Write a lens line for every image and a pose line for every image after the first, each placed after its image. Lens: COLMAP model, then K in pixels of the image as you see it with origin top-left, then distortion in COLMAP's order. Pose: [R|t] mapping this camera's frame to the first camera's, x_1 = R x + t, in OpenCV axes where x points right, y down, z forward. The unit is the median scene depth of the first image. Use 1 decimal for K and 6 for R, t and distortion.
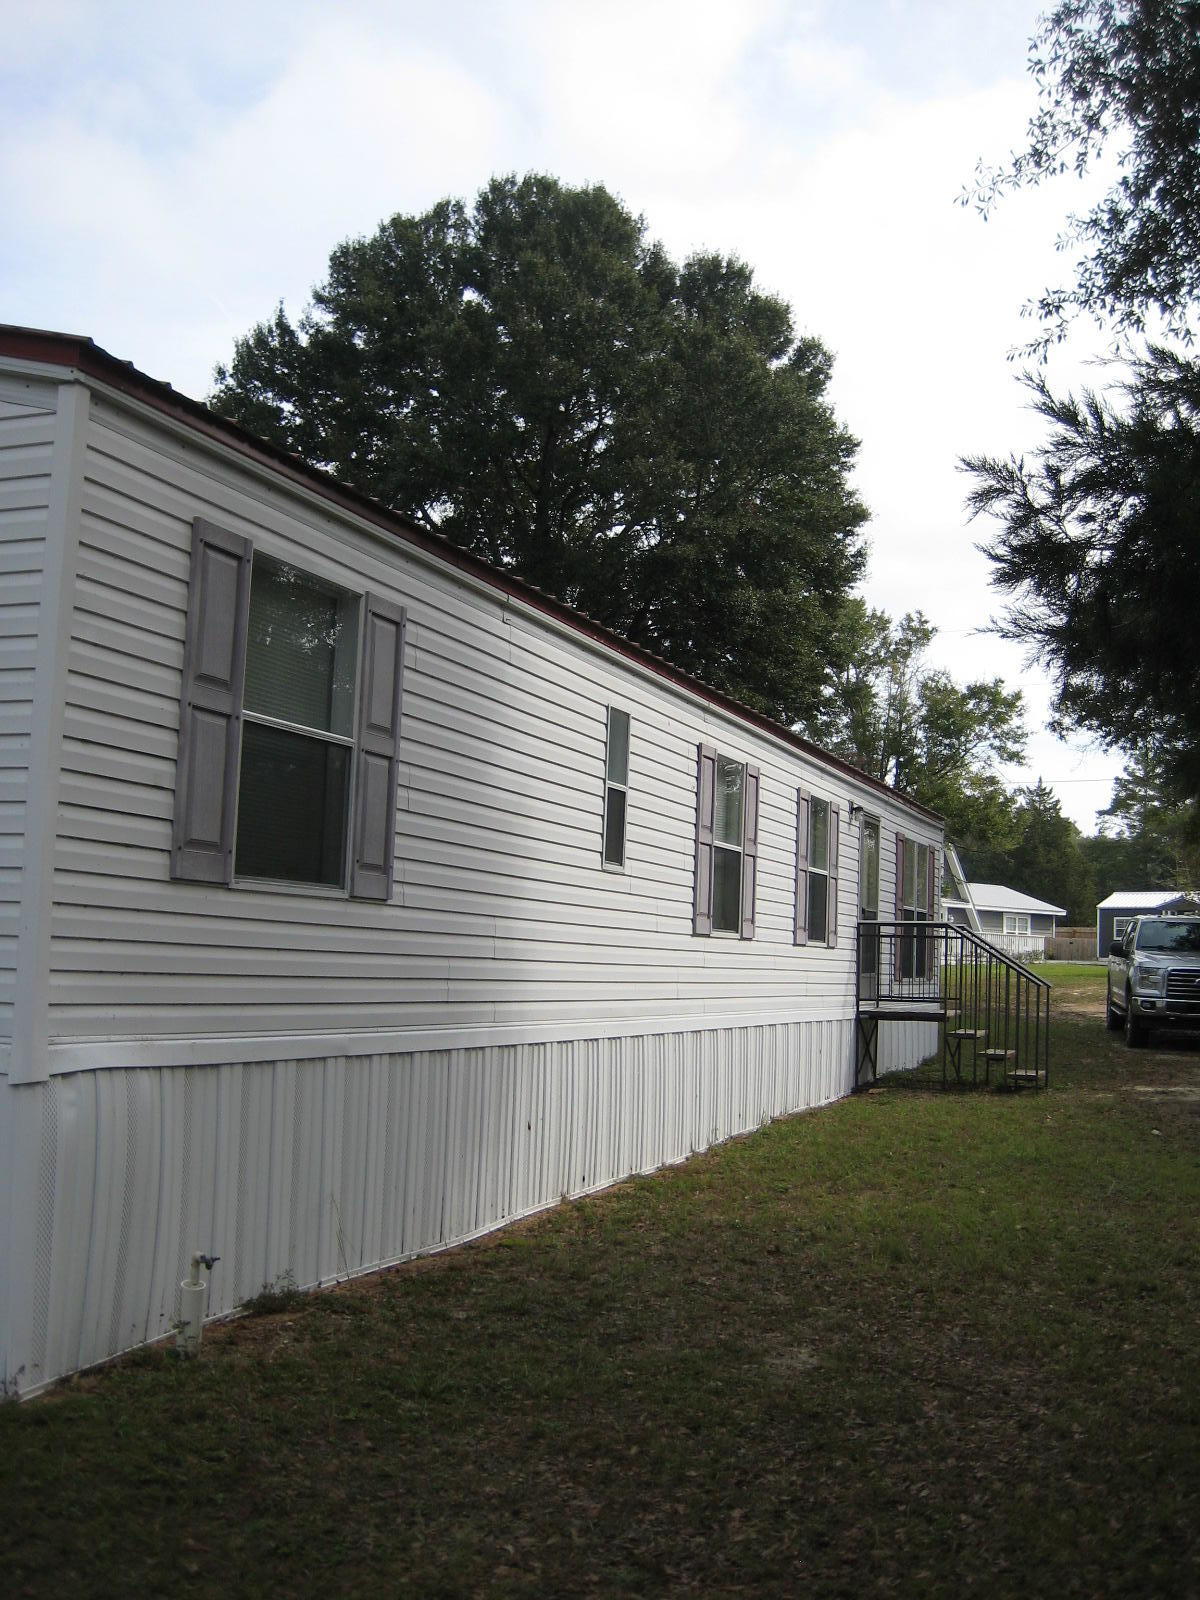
lens RADIAL K [[1732.4, 0, 604.4], [0, 1732.4, 813.6], [0, 0, 1]] dist [-0.100051, 0.000000]
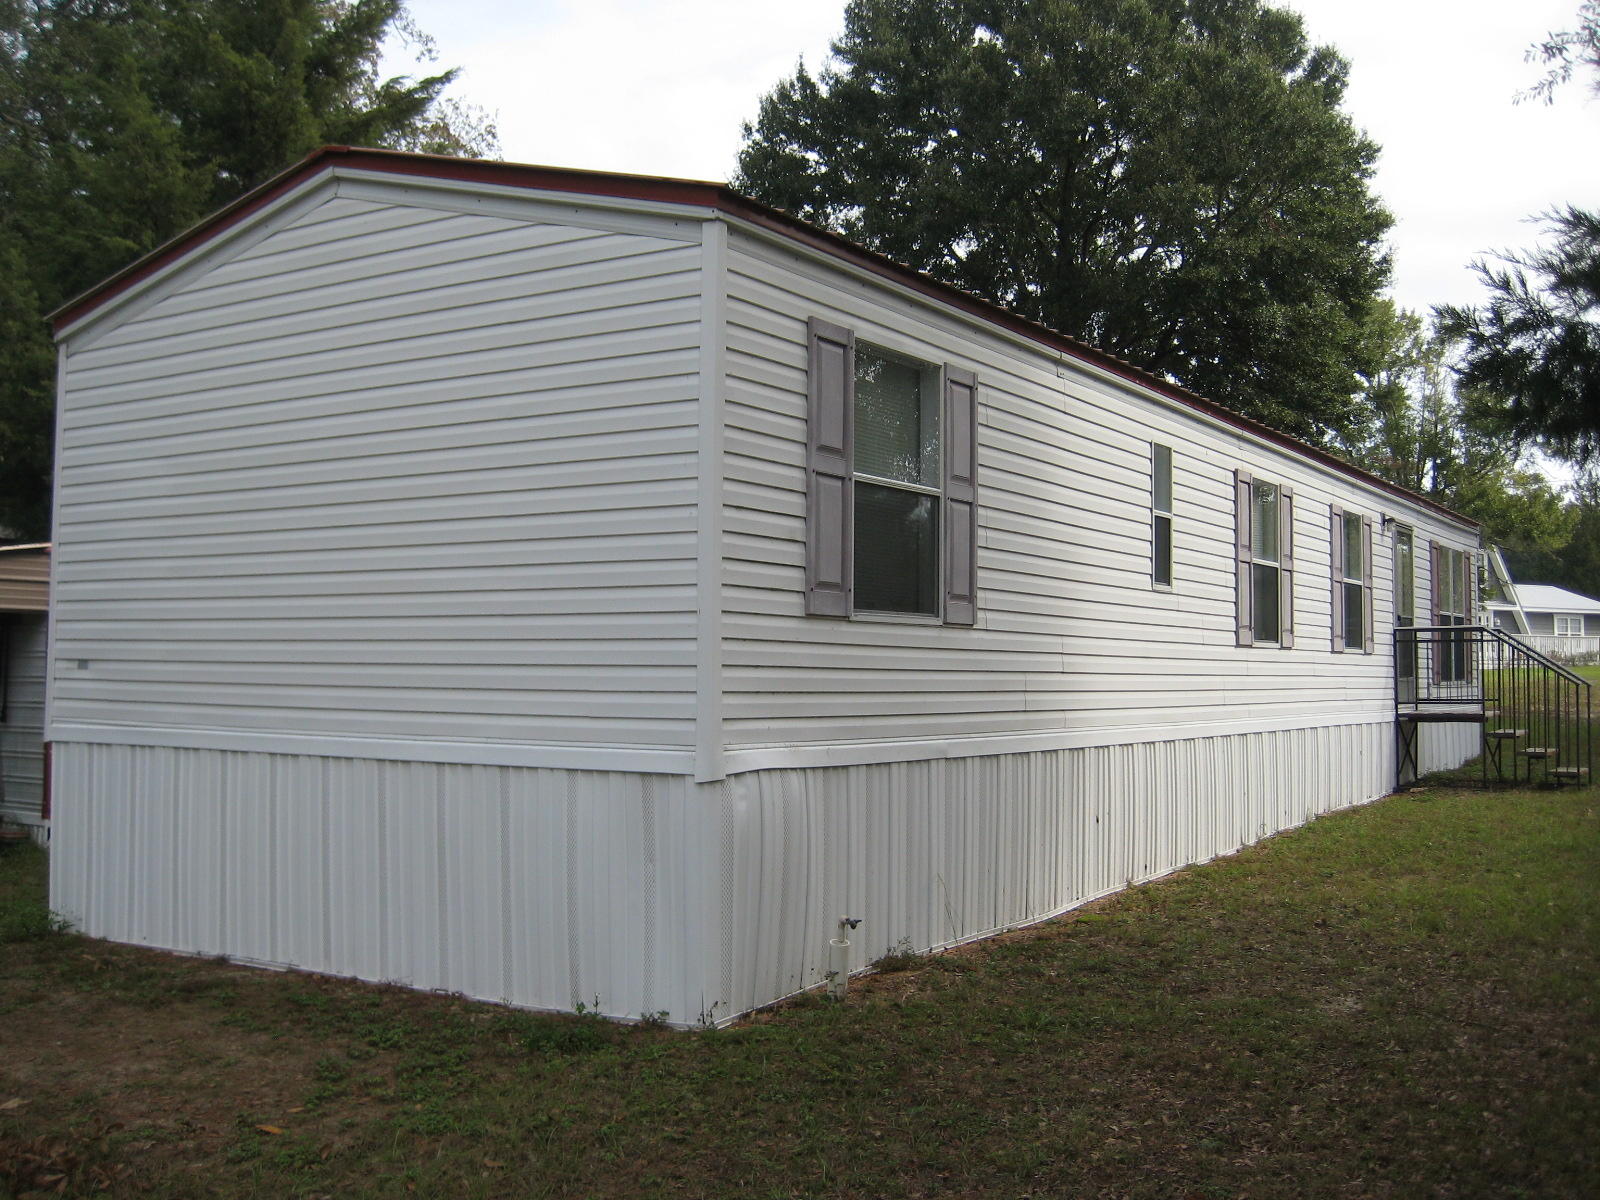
lens RADIAL K [[1732.4, 0, 812.1], [0, 1732.4, 613.0], [0, 0, 1]] dist [-0.100051, 0.000000]
pose [[0.982088, -0.039766, -0.184180, -0.013596], [0.047855, 0.998066, 0.039684, -0.008204], [0.182246, -0.047787, 0.982091, -0.143516]]
